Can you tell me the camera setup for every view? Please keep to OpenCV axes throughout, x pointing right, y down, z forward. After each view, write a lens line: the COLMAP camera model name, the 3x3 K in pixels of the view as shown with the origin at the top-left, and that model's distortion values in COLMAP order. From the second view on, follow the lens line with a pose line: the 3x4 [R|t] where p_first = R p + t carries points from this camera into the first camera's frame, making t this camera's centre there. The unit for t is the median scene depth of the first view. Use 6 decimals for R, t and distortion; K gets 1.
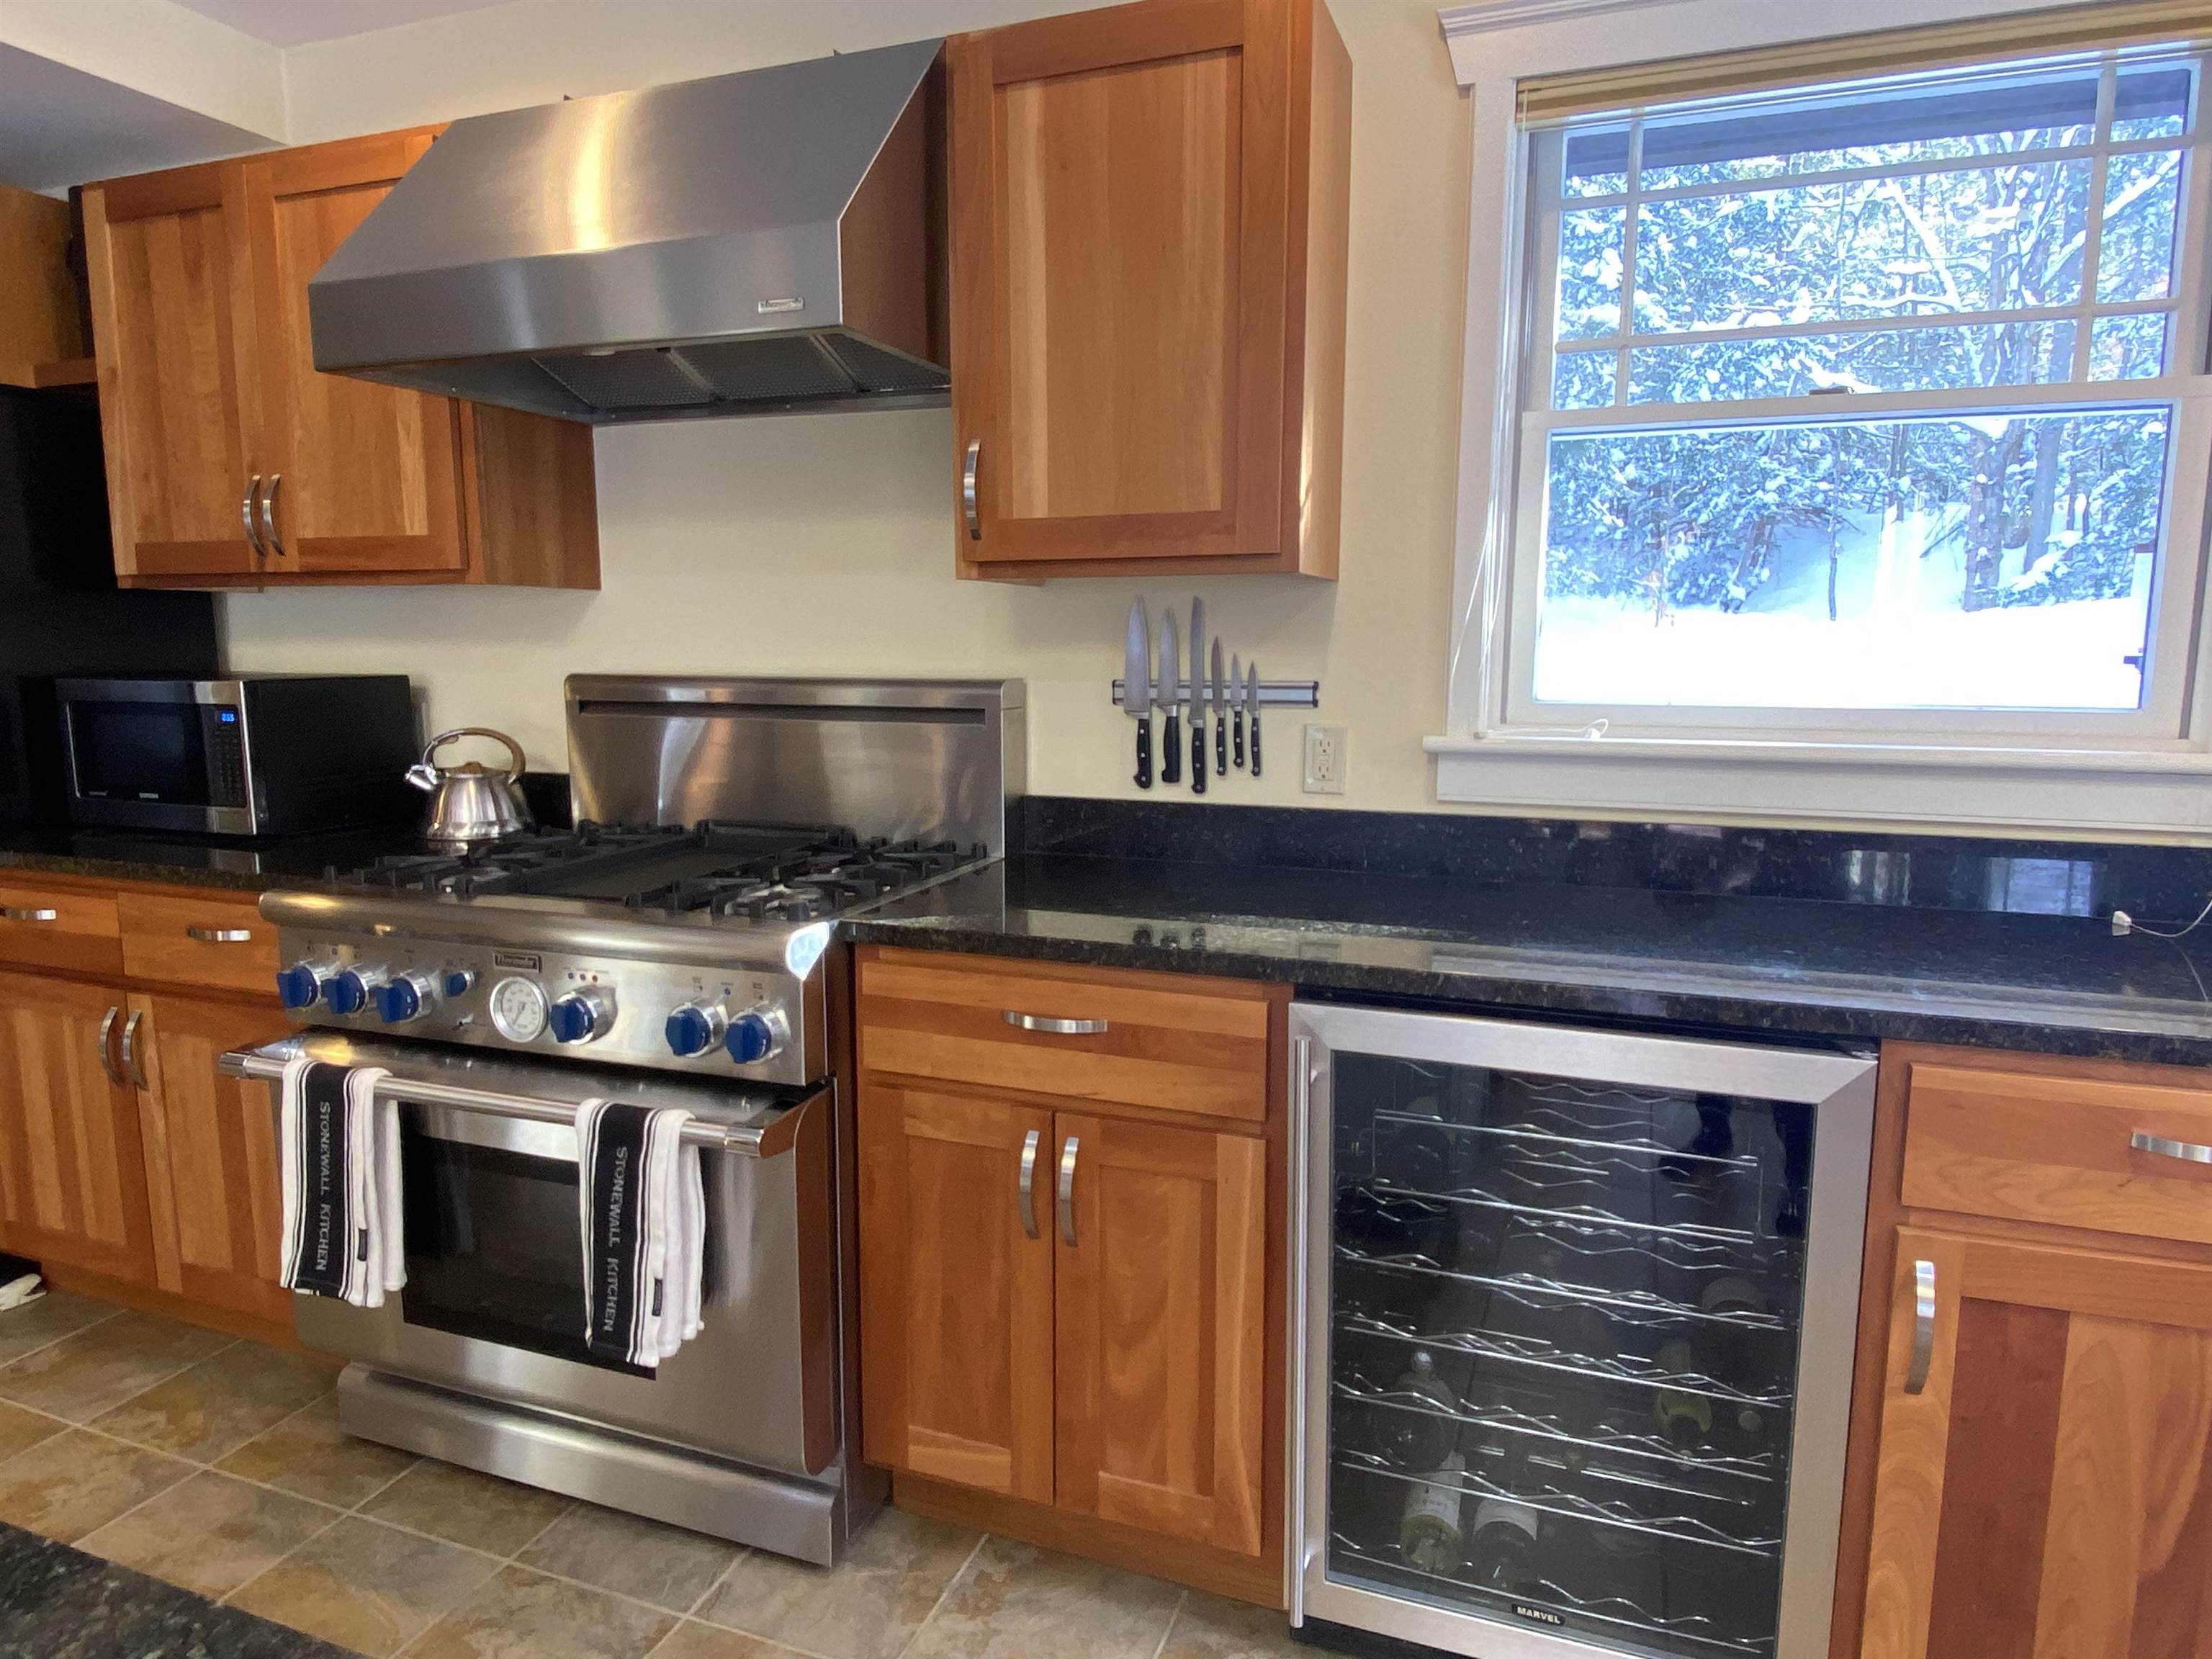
lens RADIAL K [[1346.8, 0, 1071.4], [0, 1346.8, 839.2], [0, 0, 1]] dist [0.058915, -0.060889]
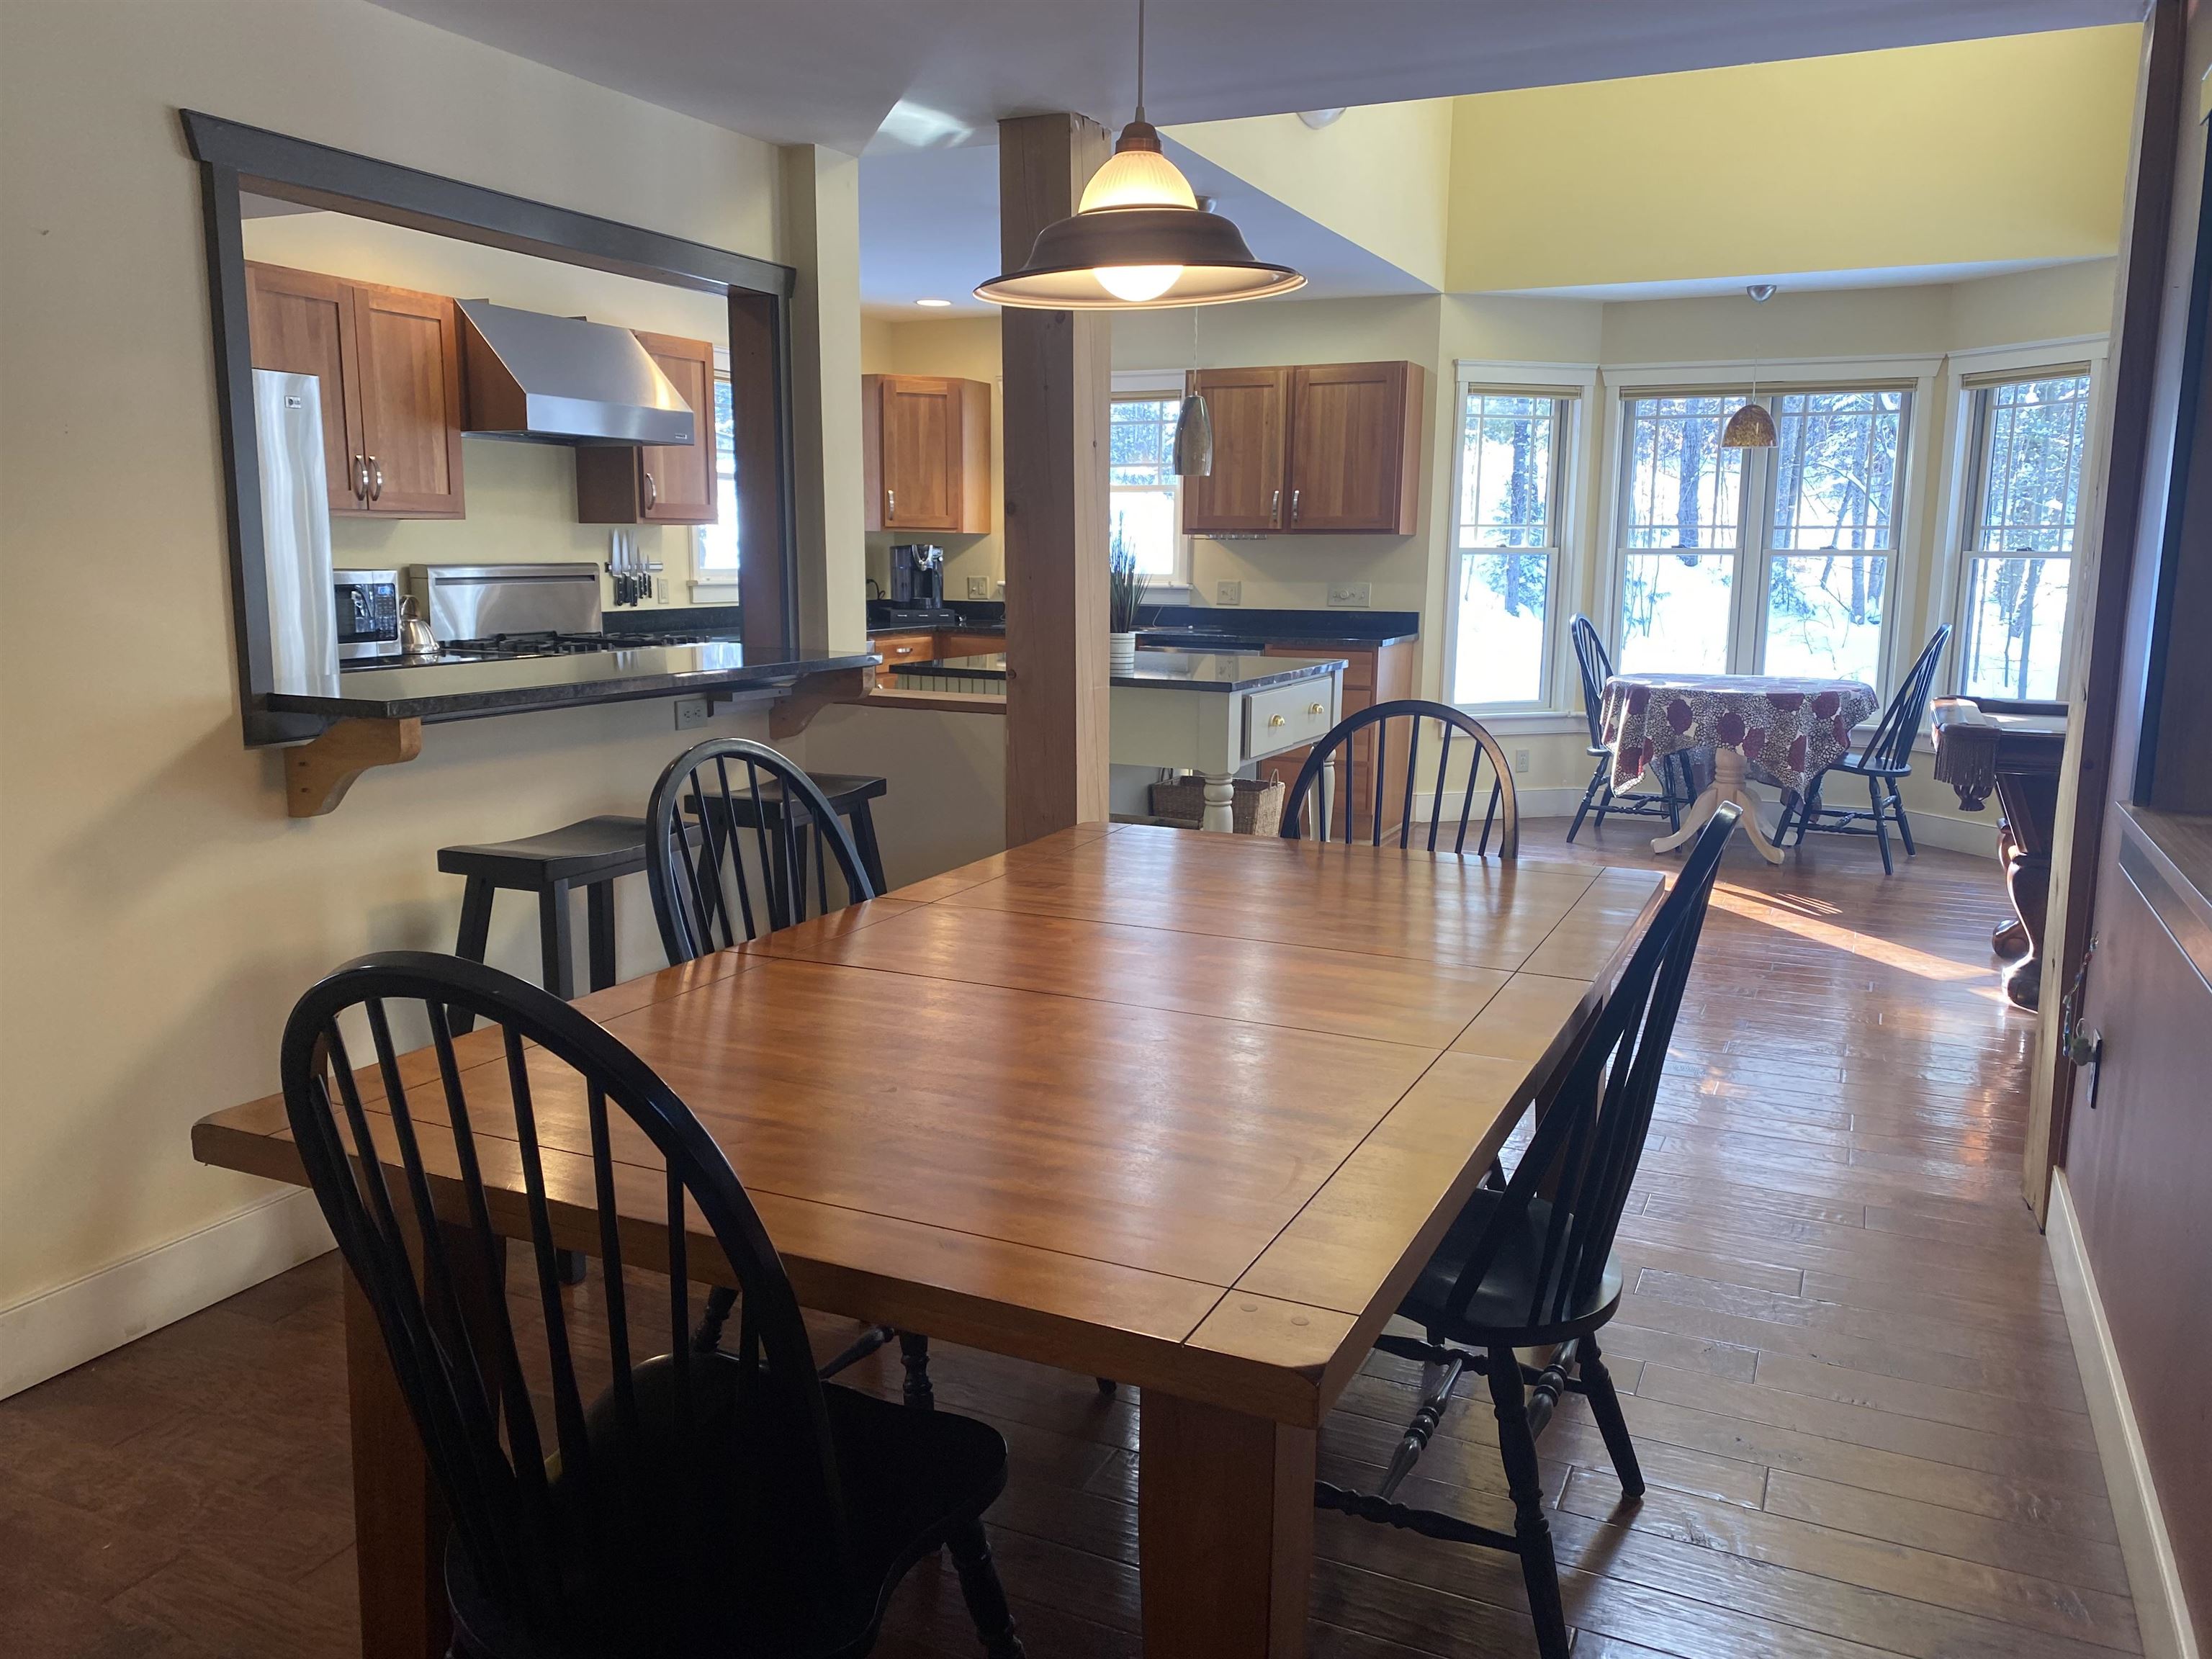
lens RADIAL K [[1683.4, 0, 1095.4], [0, 1683.4, 821.9], [0, 0, 1]] dist [0.067957, -0.092469]
pose [[0.060376, -0.160697, 0.985155, -3.076978], [0.141395, 0.978381, 0.150927, 0.004583], [-0.988110, 0.130184, 0.081793, -0.079098]]
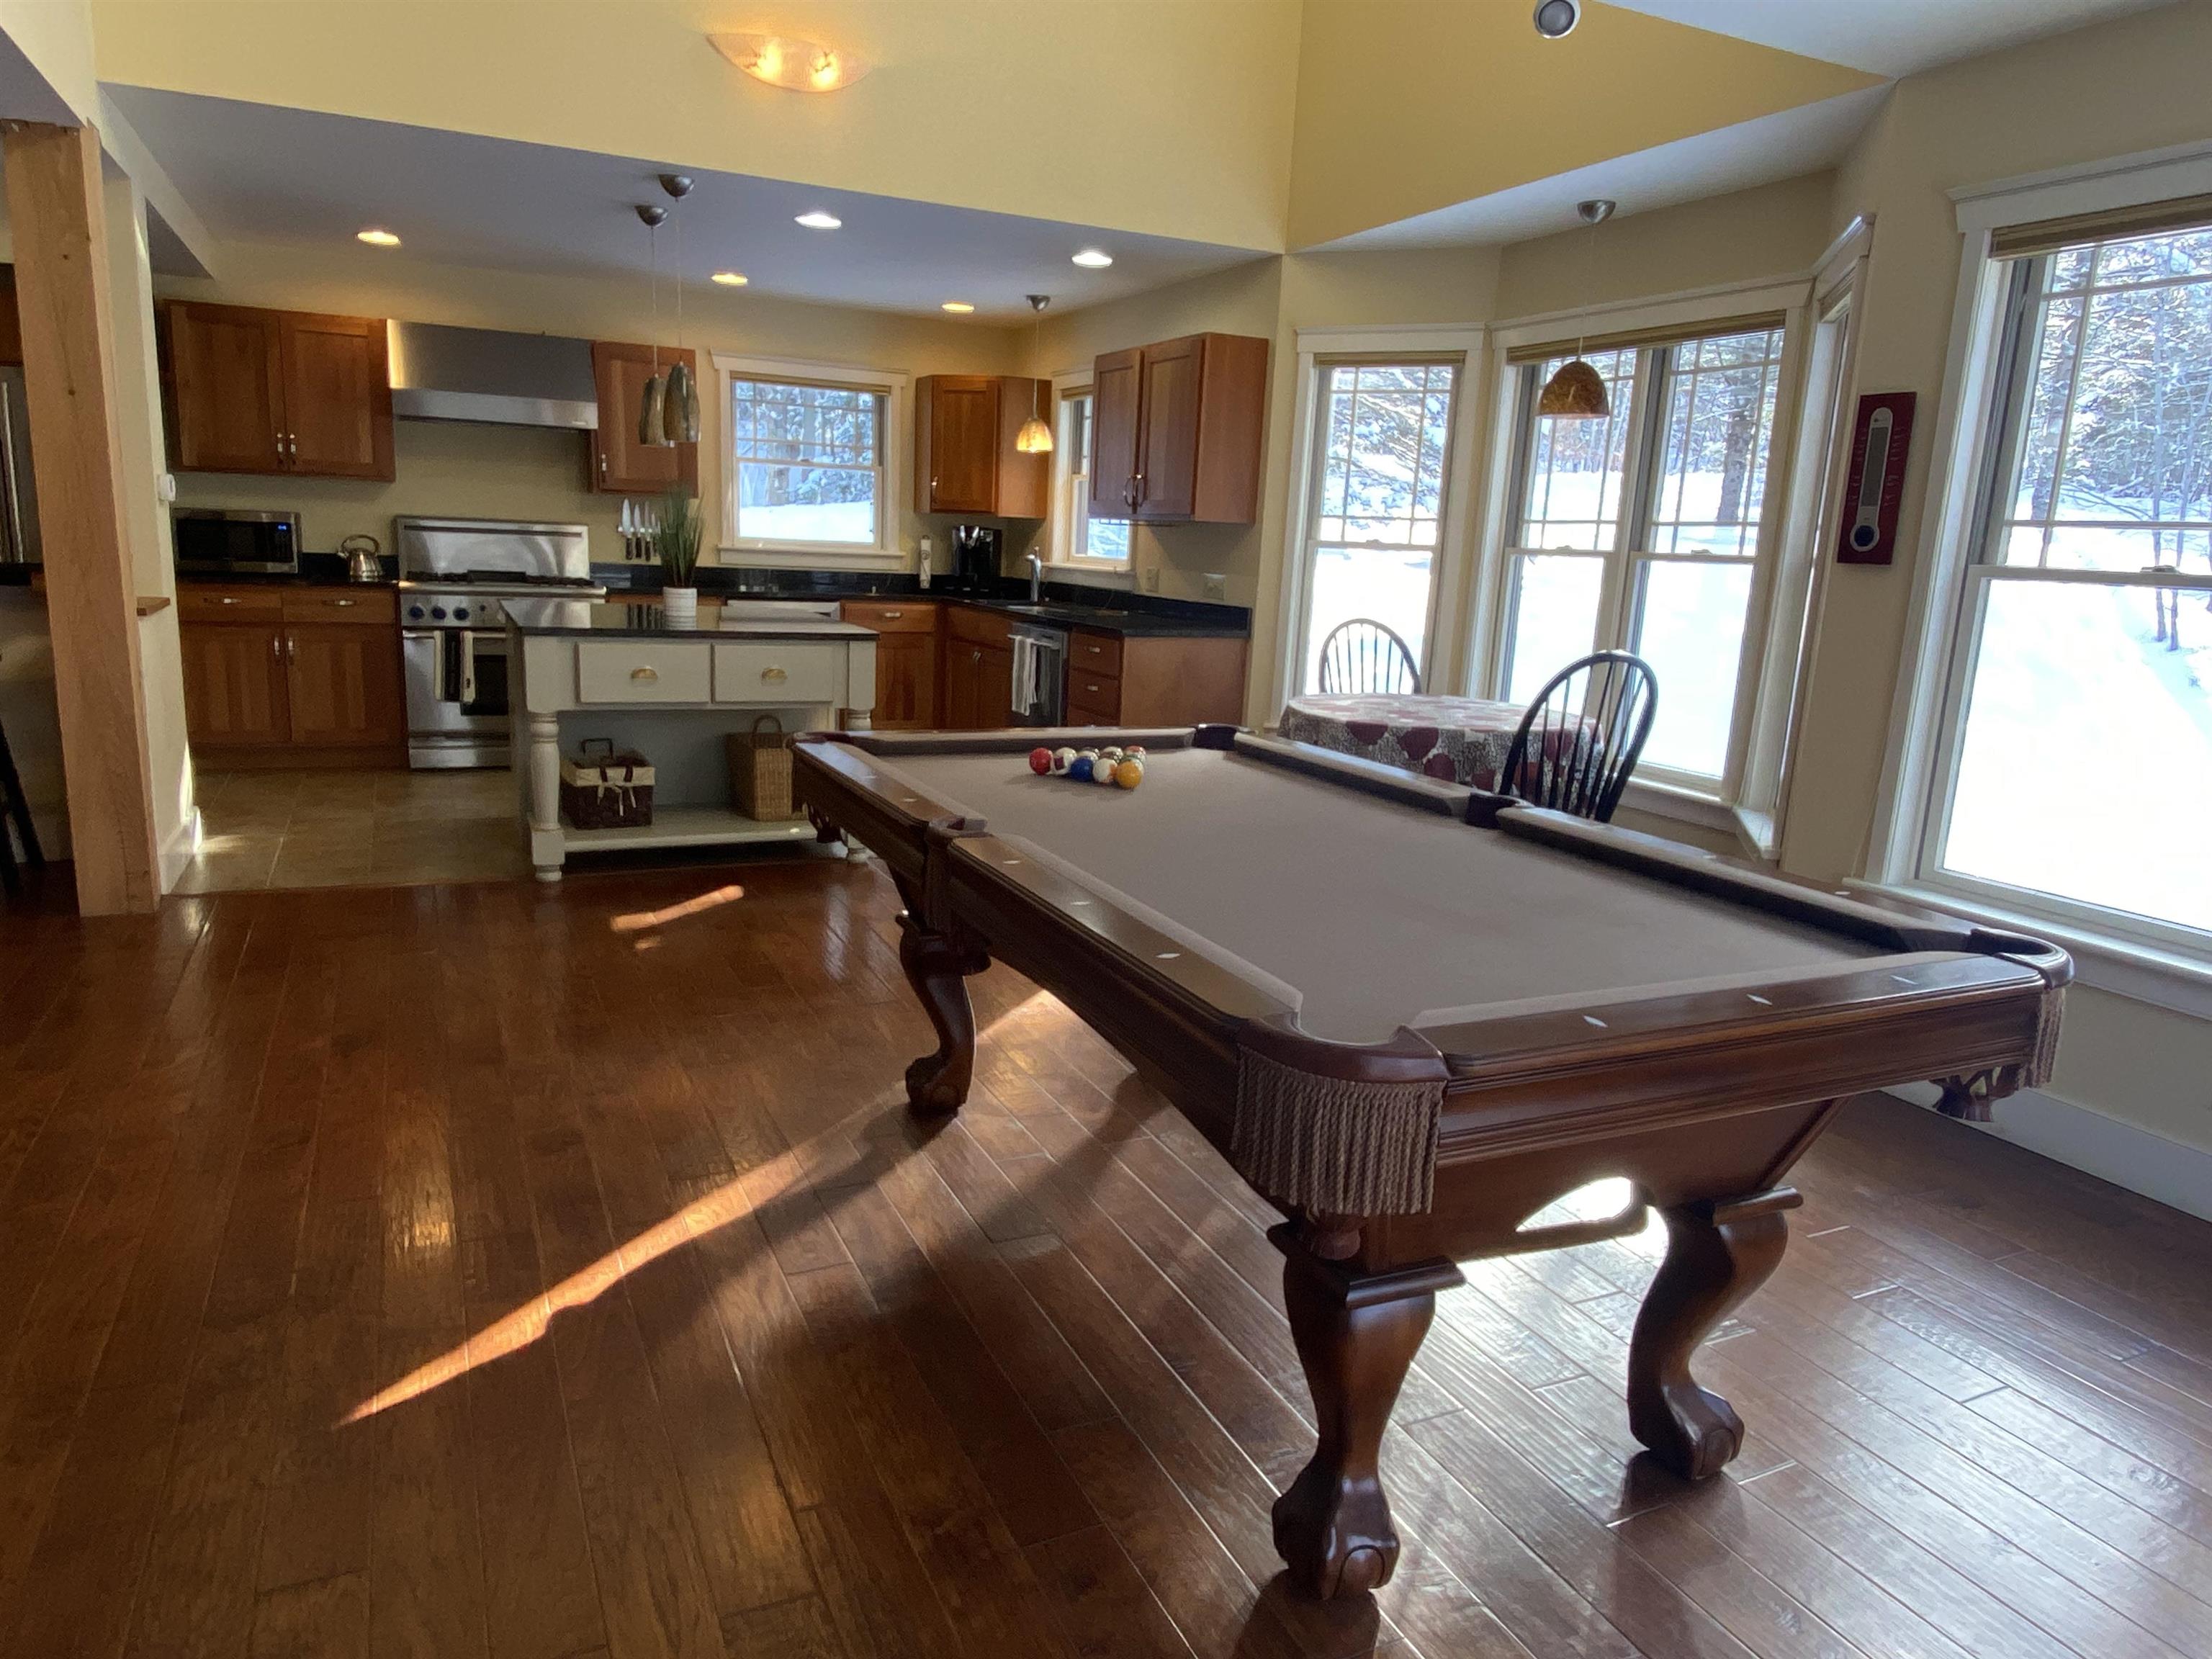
lens RADIAL K [[1421.3, 0, 1082.6], [0, 1421.3, 825.4], [0, 0, 1]] dist [0.084986, -0.119335]
pose [[0.691882, -0.112407, 0.713207, -1.731485], [0.062729, 0.993430, 0.095719, 0.336365], [-0.719280, -0.021488, 0.694388, -2.198748]]
